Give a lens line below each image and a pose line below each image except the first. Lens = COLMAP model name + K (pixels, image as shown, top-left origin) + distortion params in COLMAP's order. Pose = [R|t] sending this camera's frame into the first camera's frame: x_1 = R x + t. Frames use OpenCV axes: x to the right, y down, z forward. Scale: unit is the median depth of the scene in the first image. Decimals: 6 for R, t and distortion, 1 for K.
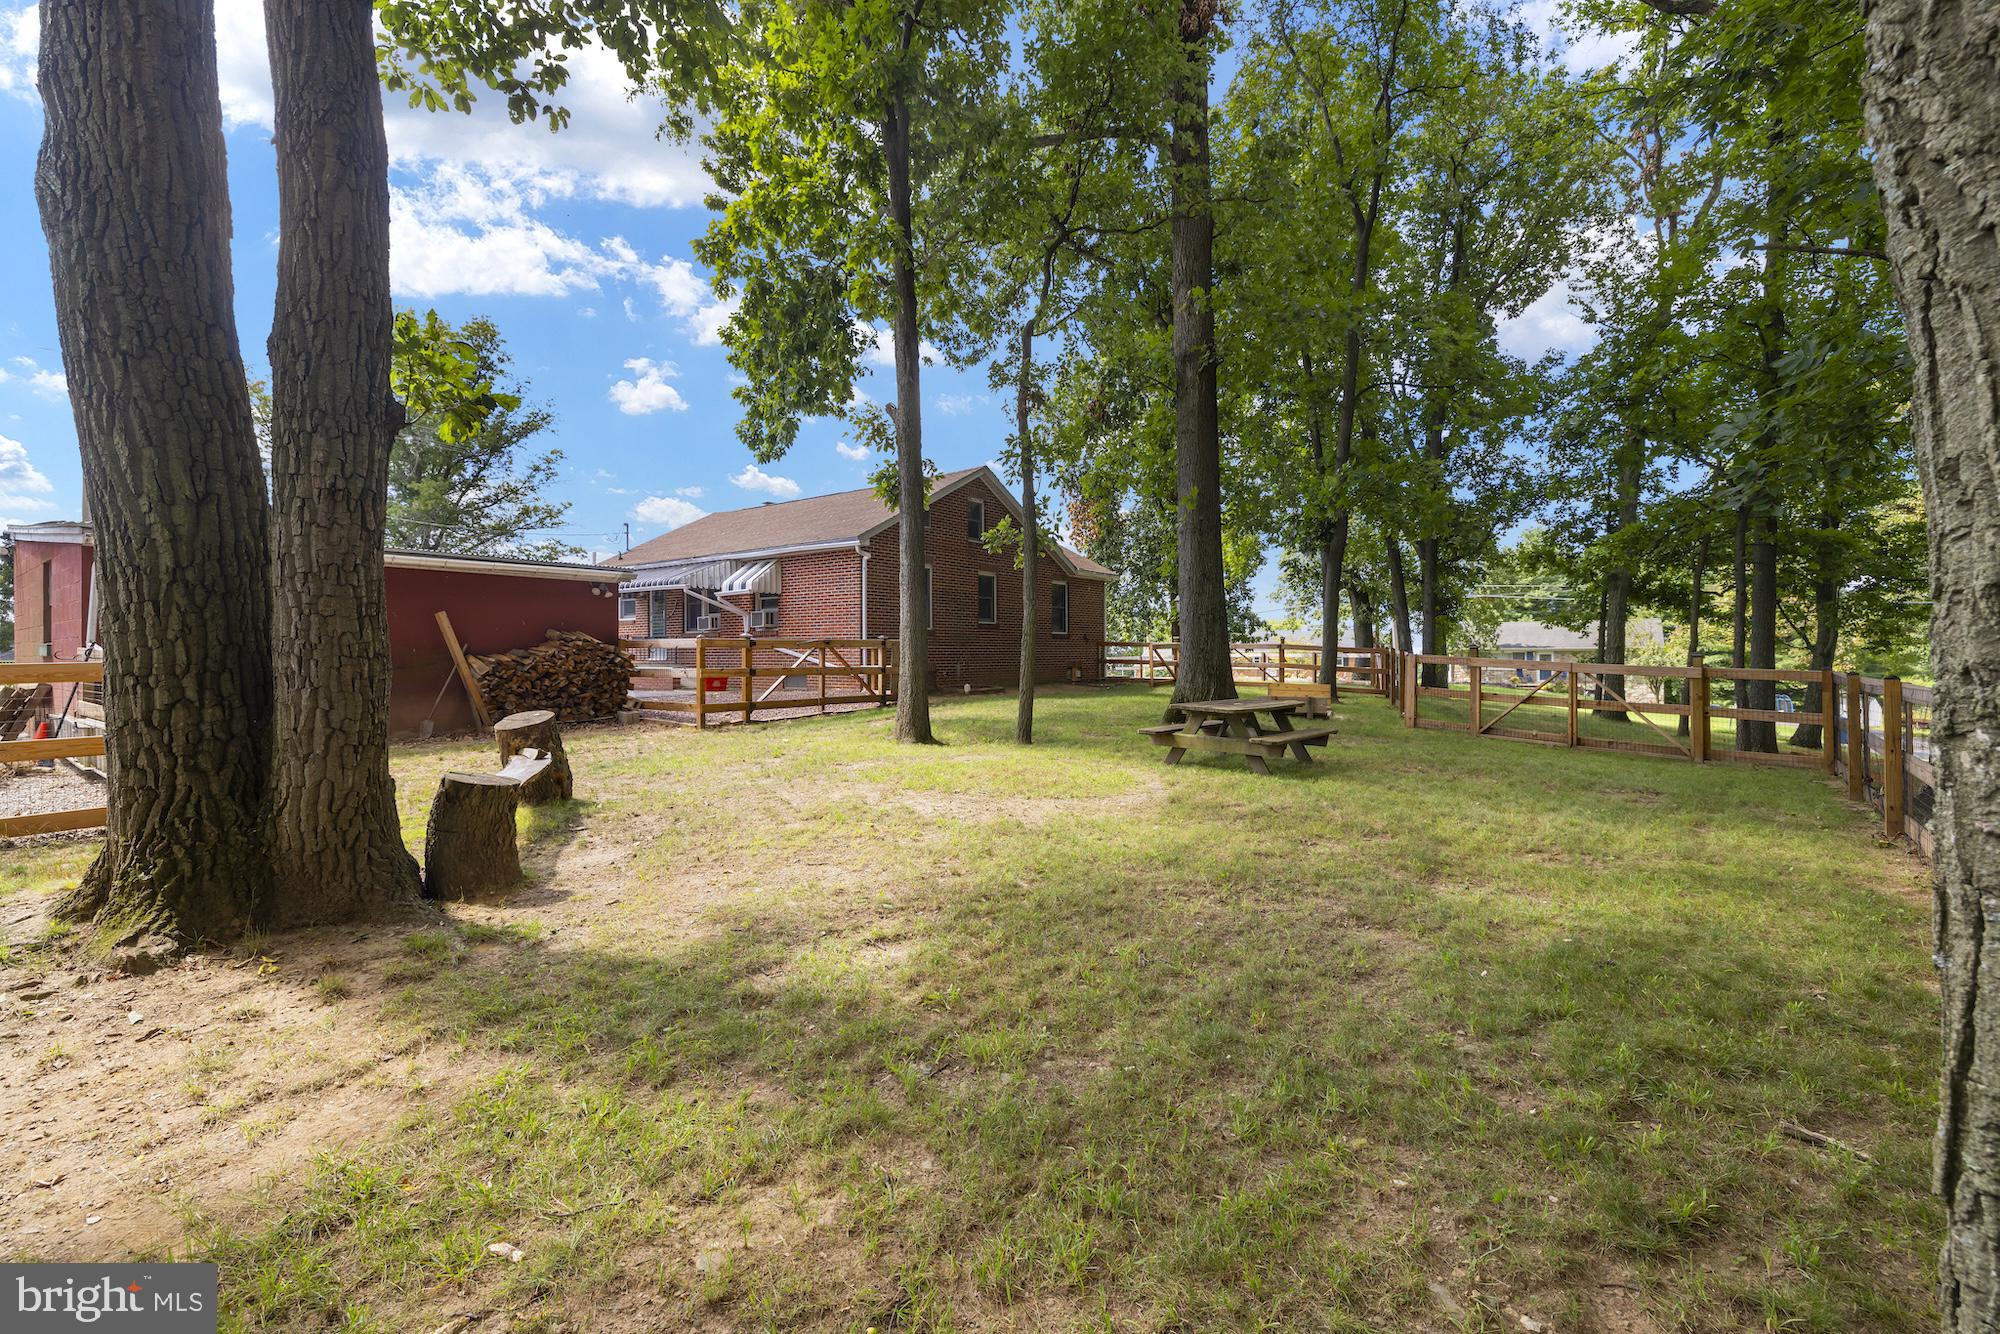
lens RADIAL K [[842.6, 0, 991.9], [0, 842.6, 652.4], [0, 0, 1]] dist [0.000857, 0.000103]
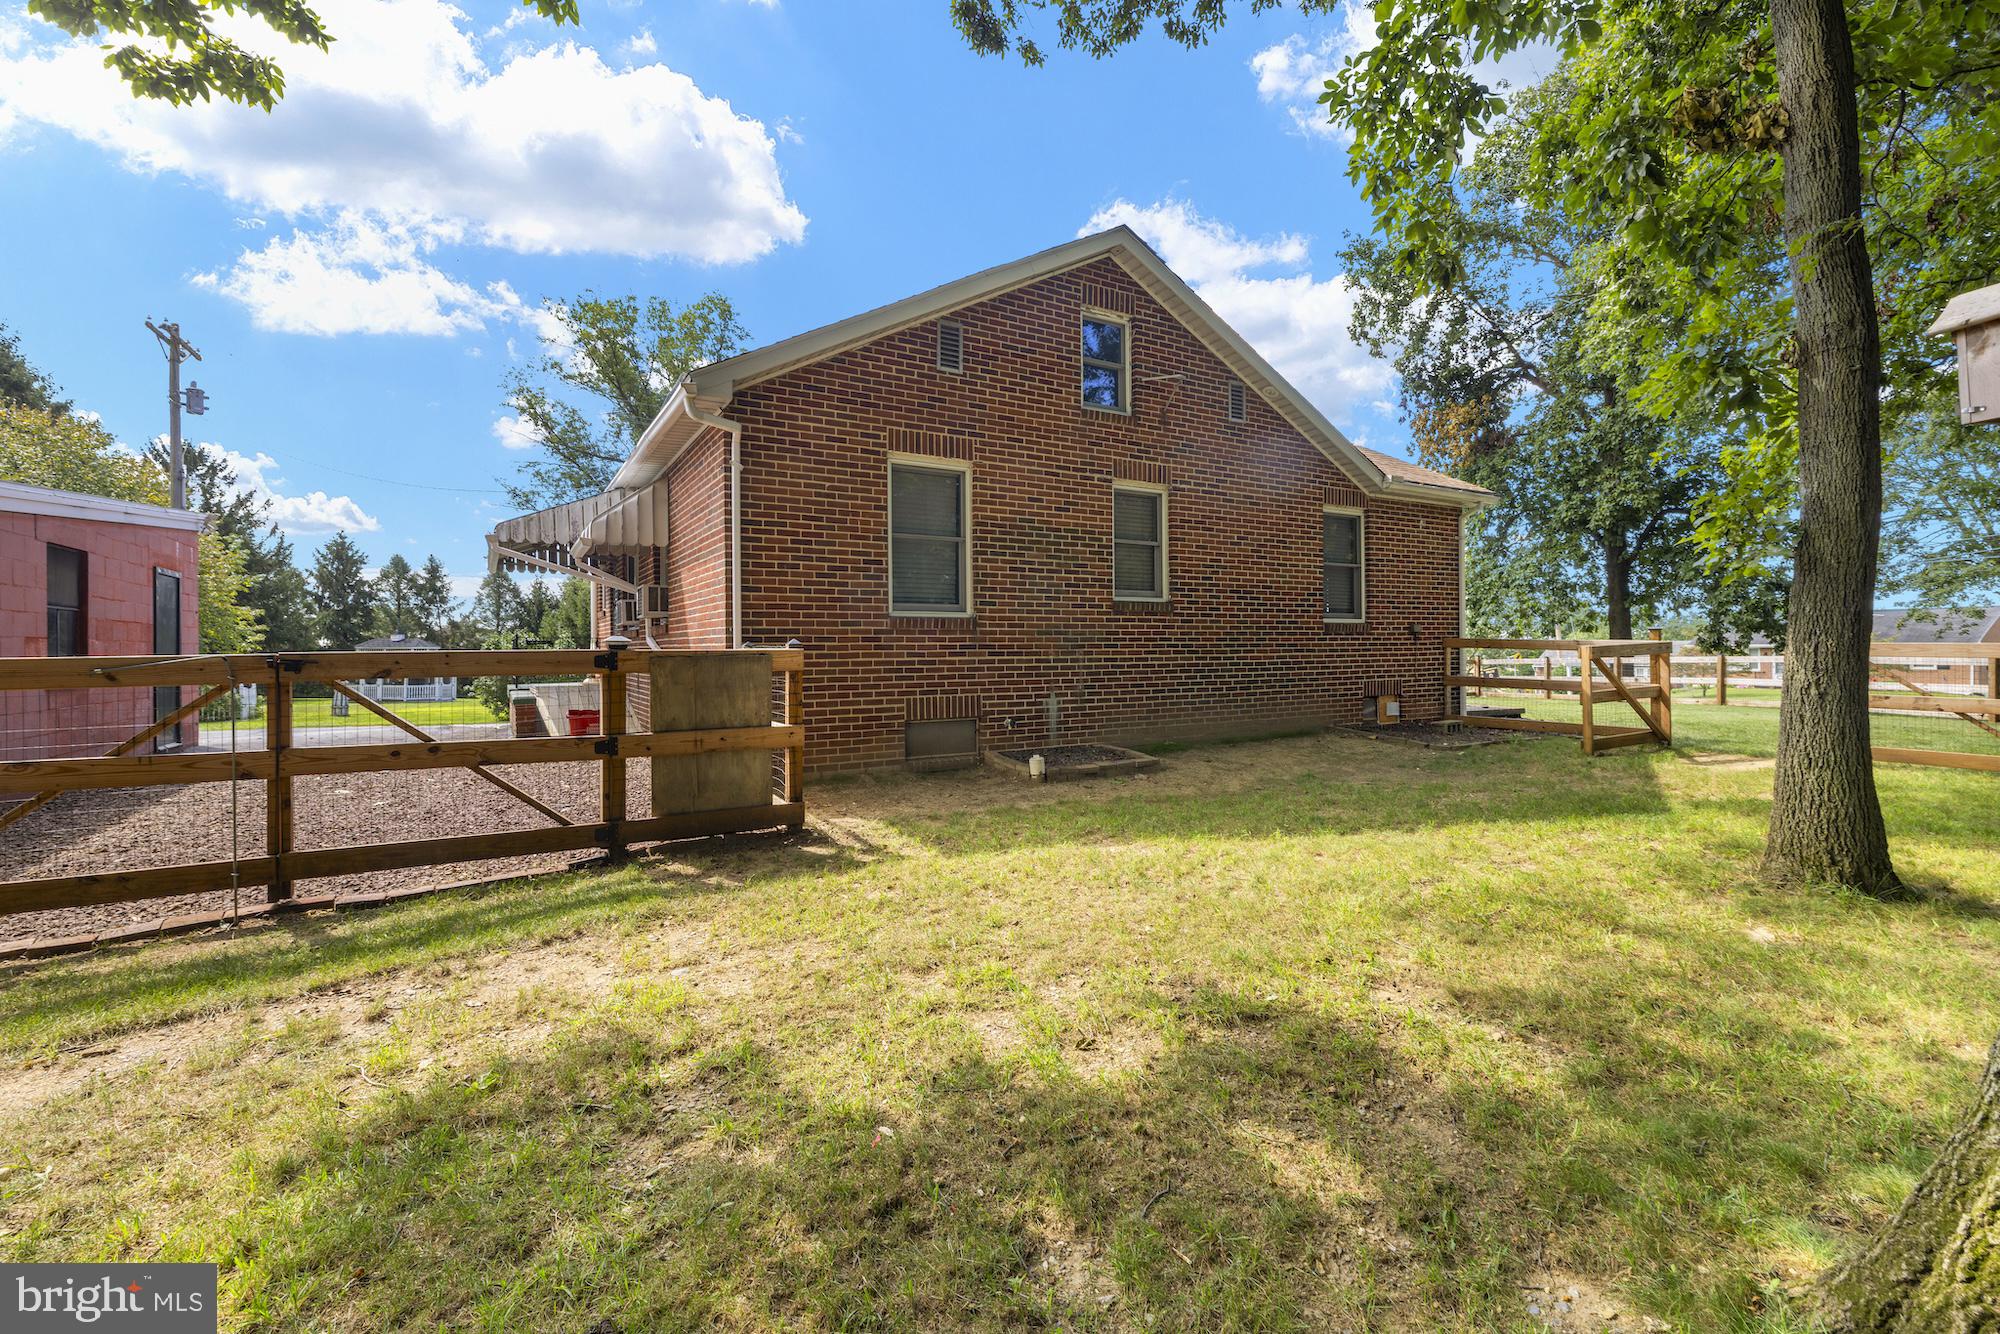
lens RADIAL K [[871.8, 0, 1001.1], [0, 871.8, 661.4], [0, 0, 1]] dist [-0.000155, -0.000085]
pose [[0.927434, -0.005700, -0.373943, 0.162961], [0.010571, 0.999884, 0.010976, -0.015766], [0.373837, -0.014132, 0.927387, 0.952760]]
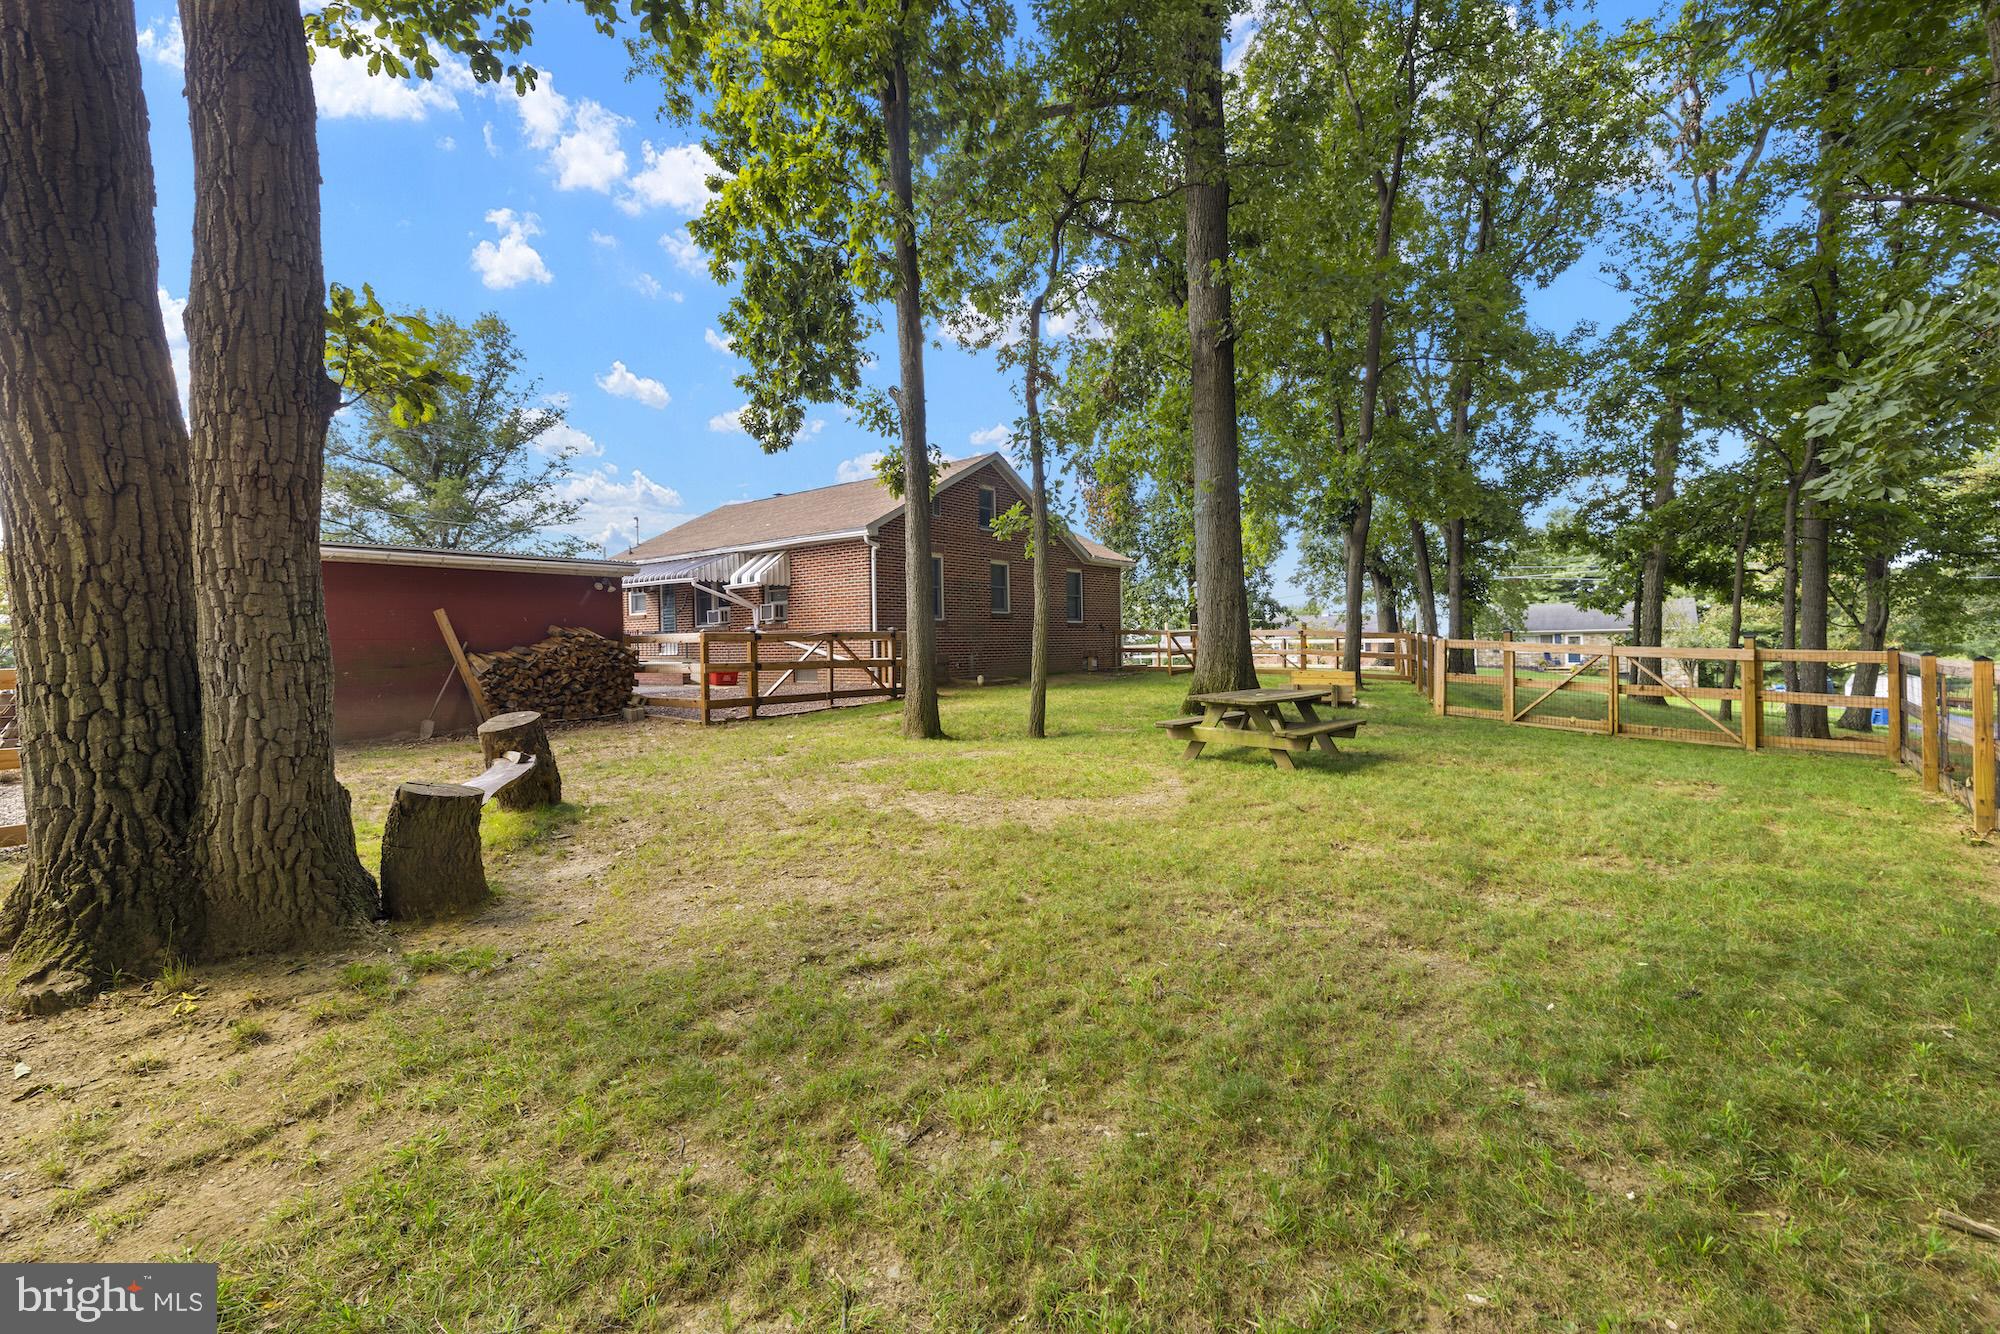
lens RADIAL K [[843.6, 0, 988.6], [0, 843.6, 659.3], [0, 0, 1]] dist [-0.001359, 0.000042]
pose [[0.999615, -0.012993, -0.024504, 0.007206], [0.013487, 0.999707, 0.020097, -0.001223], [0.024236, -0.020420, 0.999498, 0.031384]]
